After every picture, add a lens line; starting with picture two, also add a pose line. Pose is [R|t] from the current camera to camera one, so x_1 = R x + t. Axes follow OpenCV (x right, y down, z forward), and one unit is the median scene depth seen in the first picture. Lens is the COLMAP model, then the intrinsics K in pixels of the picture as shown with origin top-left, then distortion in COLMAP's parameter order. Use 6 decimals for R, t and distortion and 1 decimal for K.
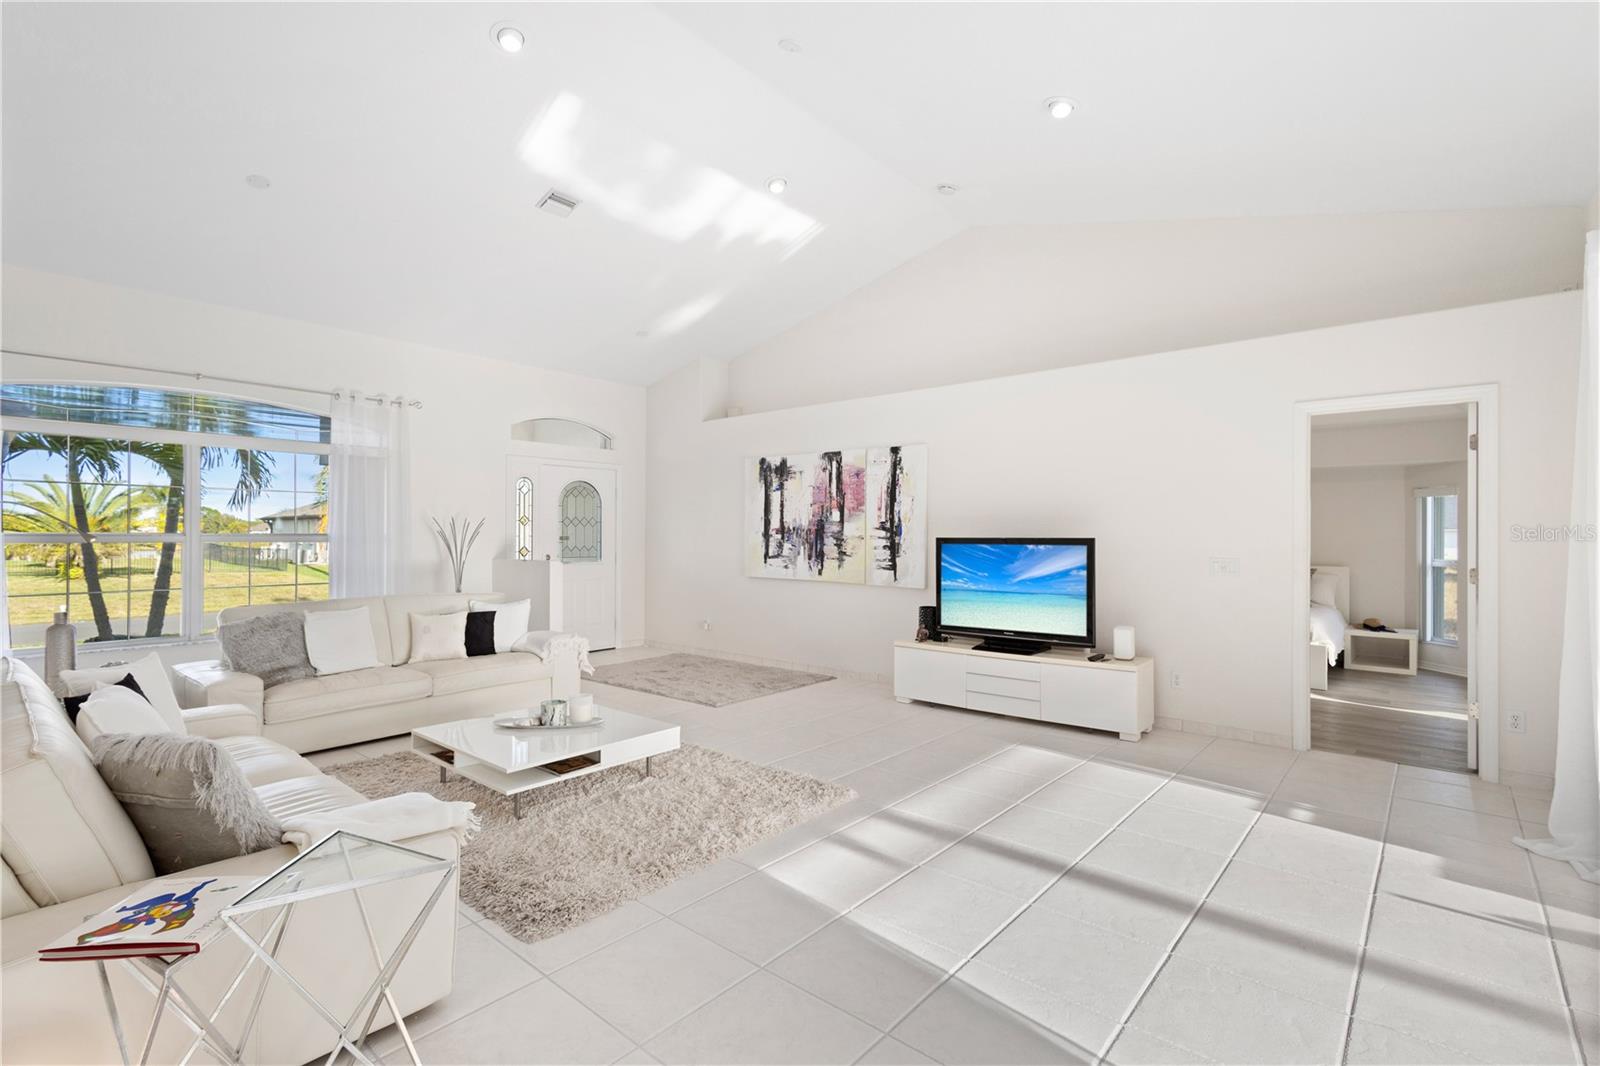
lens RADIAL K [[733.3, 0, 814.0], [0, 733.3, 534.4], [0, 0, 1]] dist [0.012105, -0.003354]
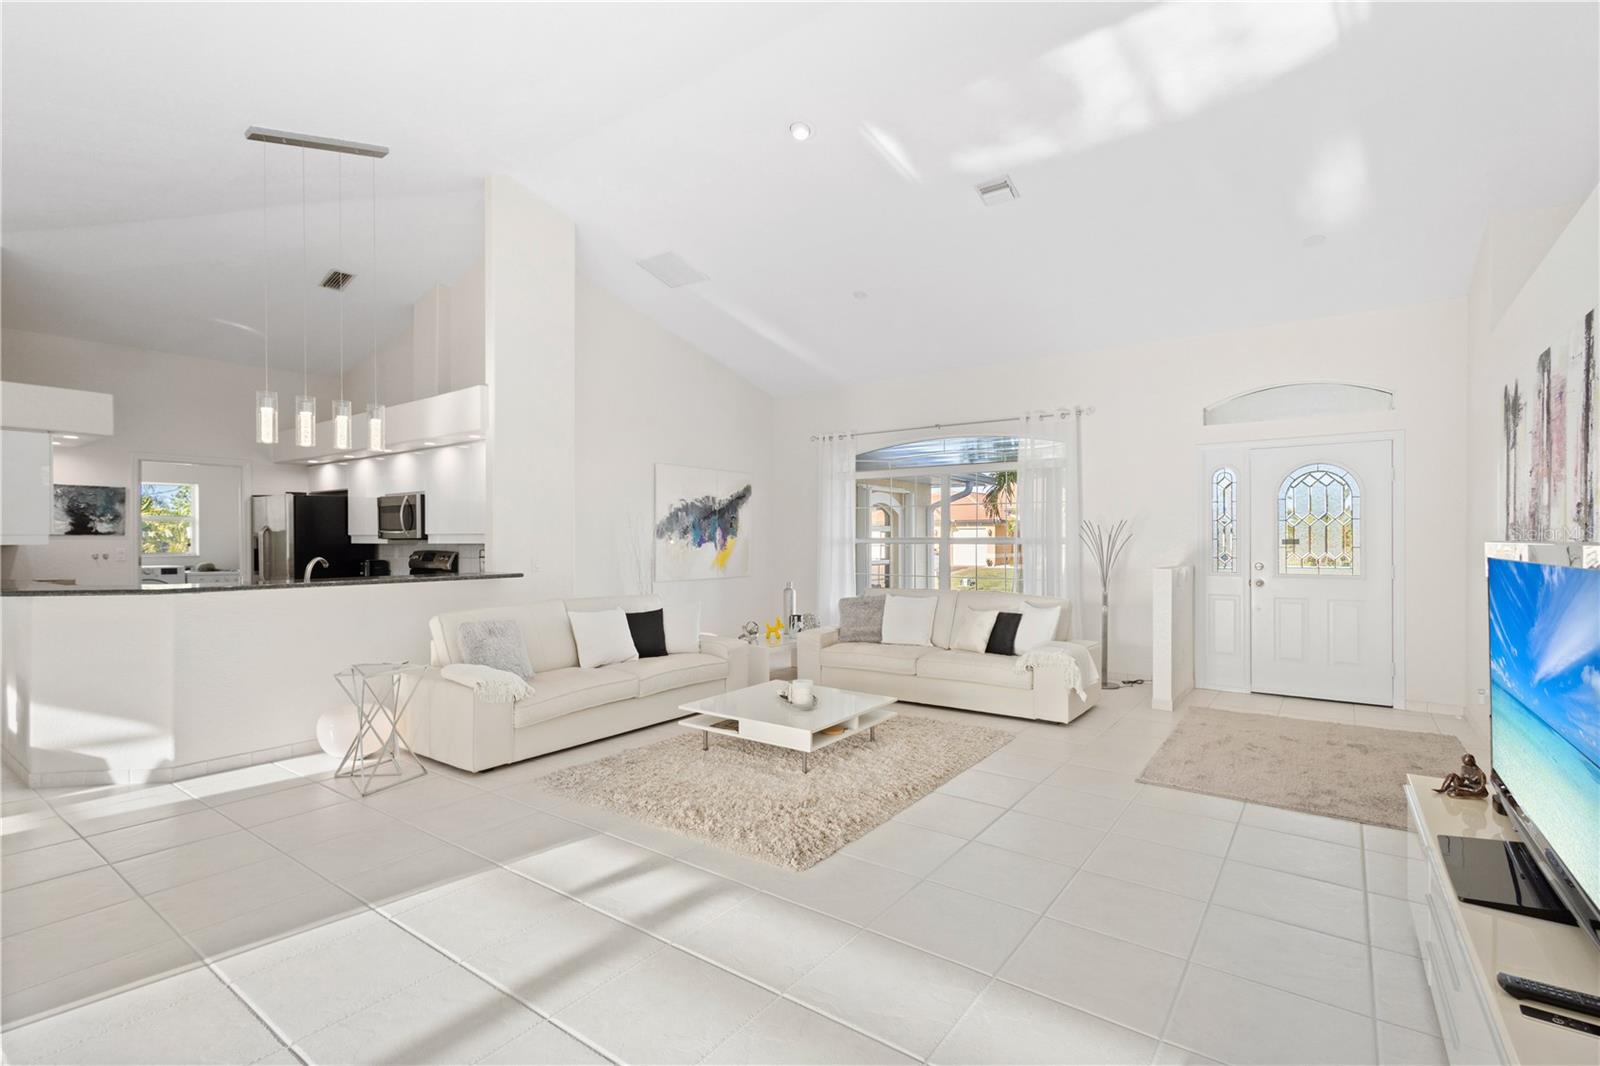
lens RADIAL K [[733.3, 0, 799.1], [0, 733.3, 541.0], [0, 0, 1]] dist [0.012105, -0.003354]
pose [[0.062930, 0.003844, -0.998011, 0.474480], [0.000778, 0.999992, 0.003900, -0.000079], [0.998018, -0.001022, 0.062927, 0.556766]]
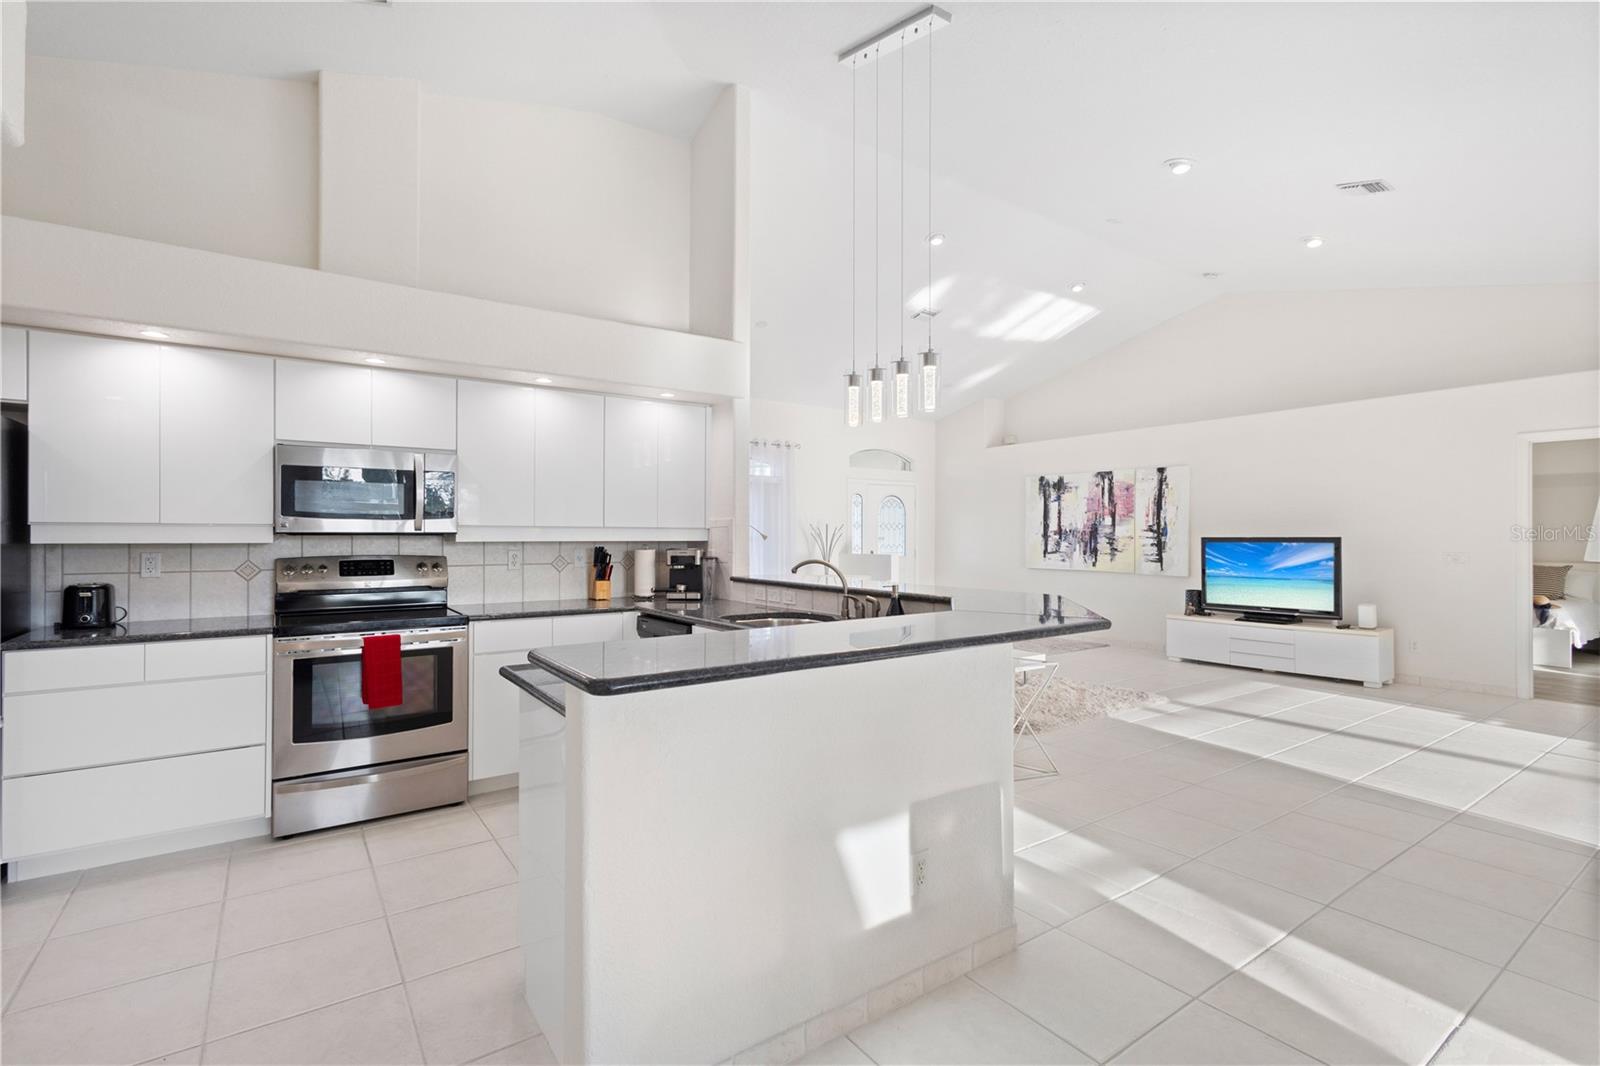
lens RADIAL K [[733.3, 0, 806.9], [0, 733.3, 532.5], [0, 0, 1]] dist [0.012105, -0.003354]
pose [[0.969053, -0.002535, -0.246842, -0.175875], [0.000928, 0.999978, -0.006627, 0.003604], [0.246853, 0.006193, 0.969033, -0.415284]]
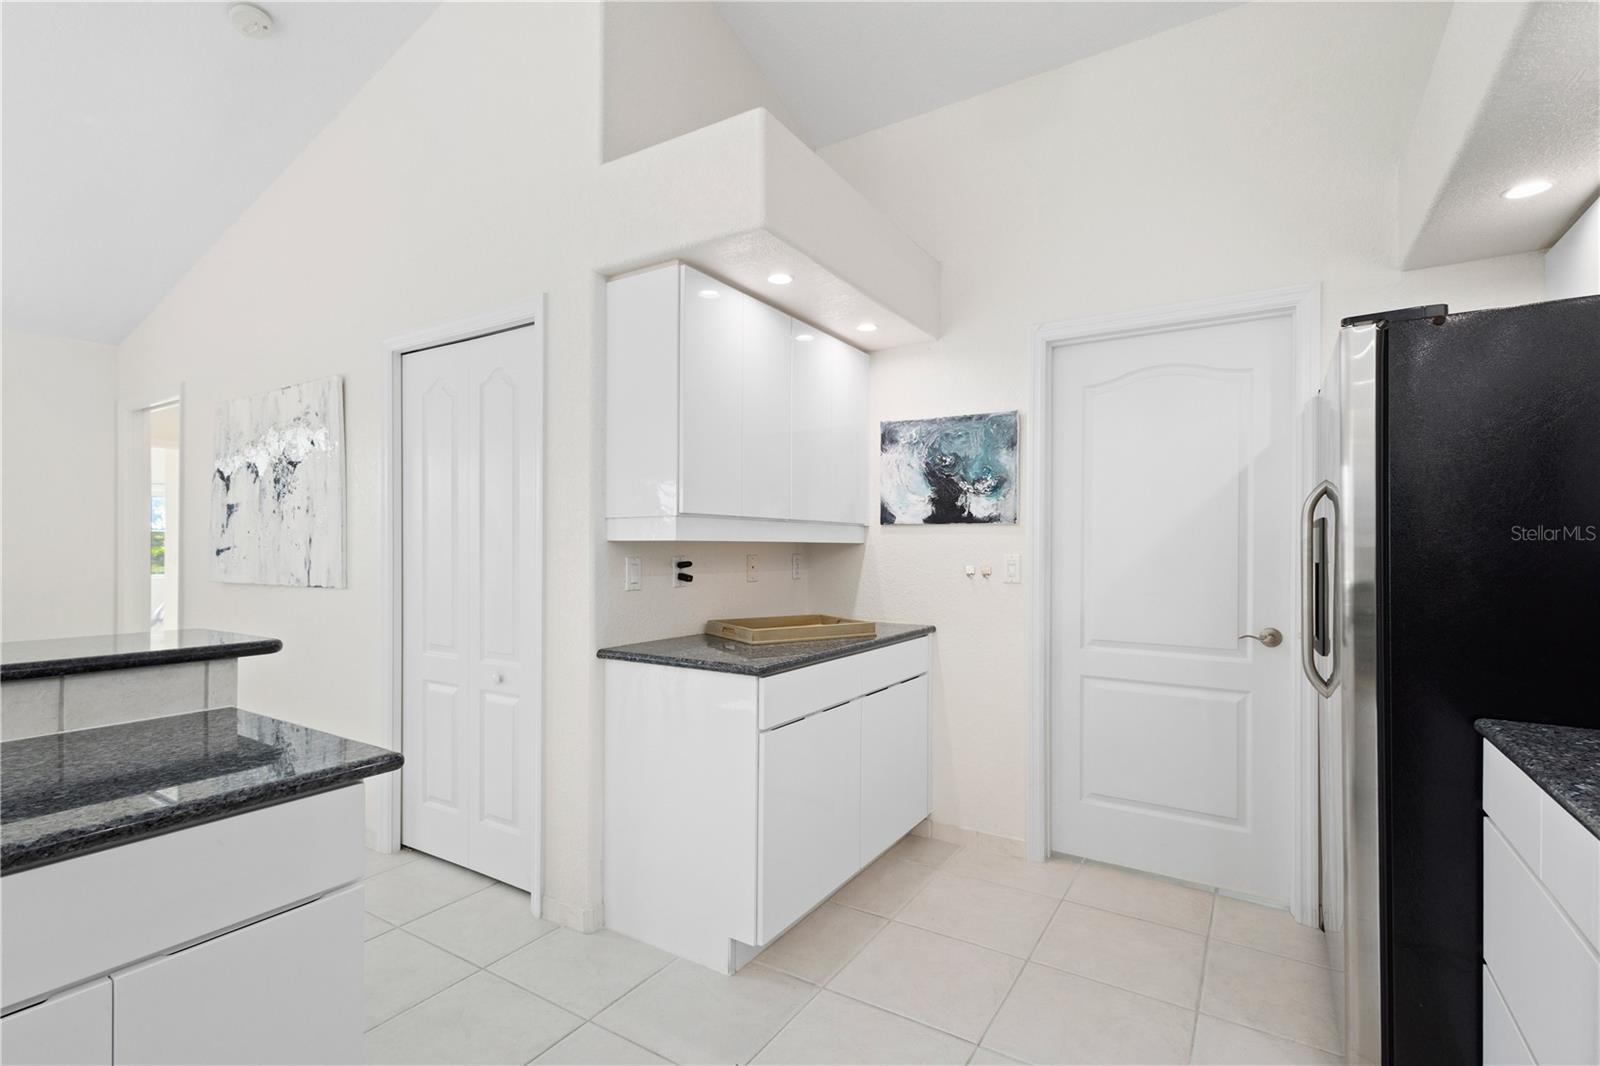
lens RADIAL K [[733.3, 0, 802.0], [0, 733.3, 549.0], [0, 0, 1]] dist [0.012105, -0.003354]
pose [[-0.991168, -0.002459, -0.132592, -0.473188], [-0.003361, 0.999973, 0.006581, 0.008377], [0.132572, 0.006968, -0.991149, 0.077753]]
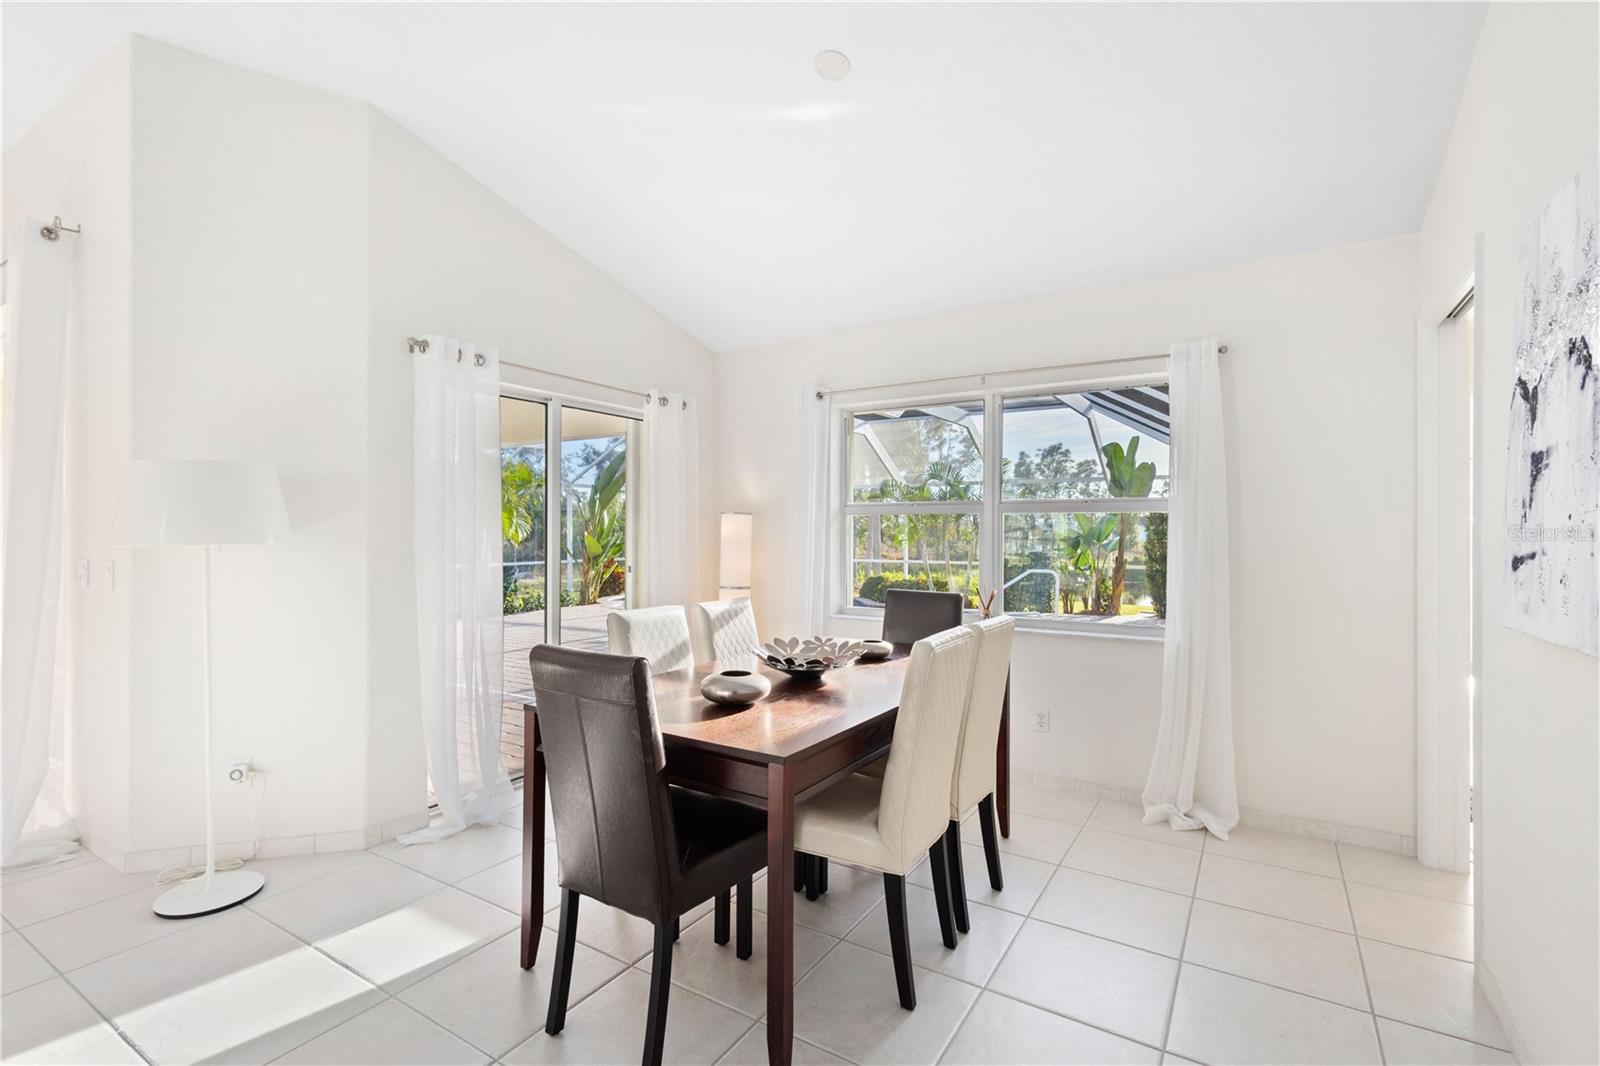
lens RADIAL K [[733.3, 0, 795.0], [0, 733.3, 537.3], [0, 0, 1]] dist [0.012105, -0.003354]
pose [[-0.132878, -0.011817, 0.991062, -0.317791], [-0.001437, 0.999930, 0.011730, 0.004491], [-0.991131, 0.000135, -0.132885, -0.277919]]
